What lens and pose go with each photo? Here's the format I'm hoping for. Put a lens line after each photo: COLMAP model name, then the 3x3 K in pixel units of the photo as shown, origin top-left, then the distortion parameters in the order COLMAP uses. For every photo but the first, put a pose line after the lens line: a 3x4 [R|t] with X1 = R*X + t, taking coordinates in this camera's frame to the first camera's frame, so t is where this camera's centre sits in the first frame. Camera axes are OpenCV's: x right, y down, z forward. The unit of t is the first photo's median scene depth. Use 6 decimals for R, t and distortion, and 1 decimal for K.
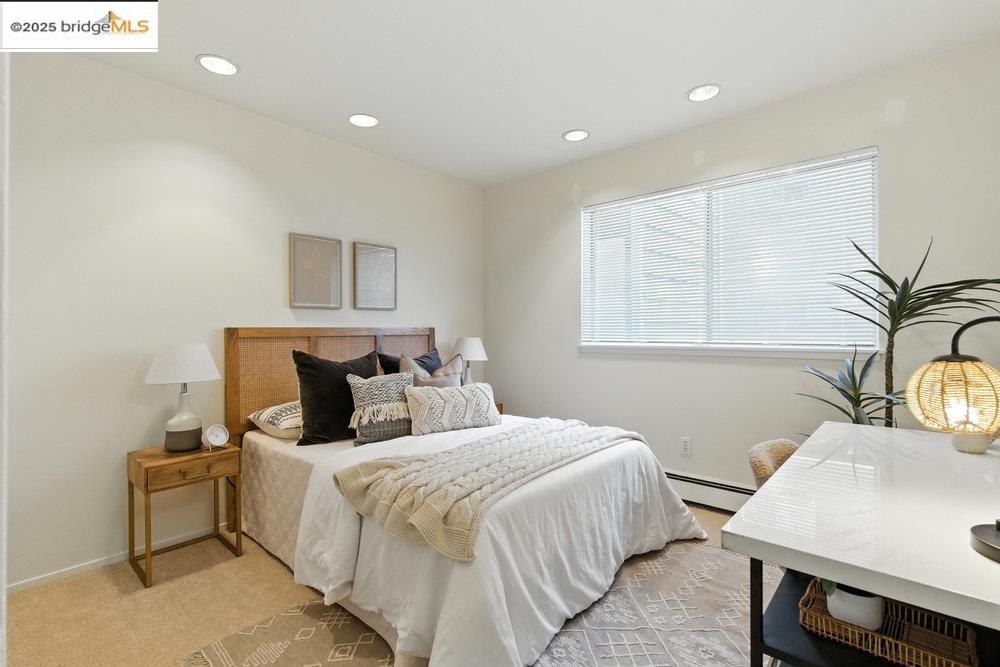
lens RADIAL K [[462.3, 0, 499.8], [0, 462.3, 333.5], [0, 0, 1]] dist [-0.003174, -0.000456]
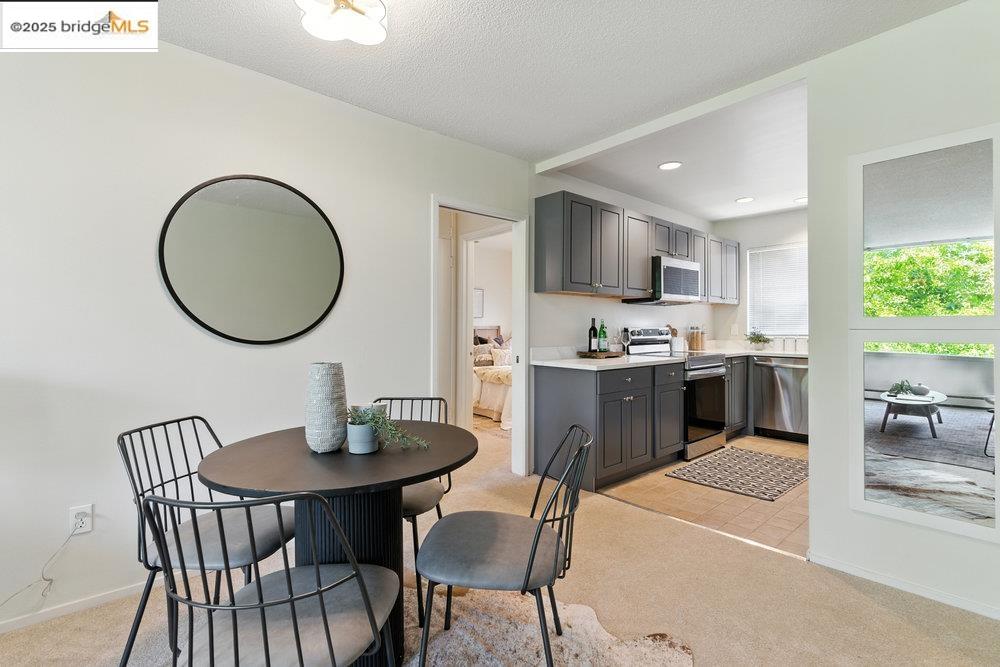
lens RADIAL K [[462.3, 0, 500.1], [0, 462.3, 330.3], [0, 0, 1]] dist [-0.003174, -0.000456]
pose [[0.993803, 0.011287, -0.110582, 0.121090], [-0.011014, 0.999935, 0.003071, 0.002563], [0.110609, -0.001834, 0.993862, -1.419992]]
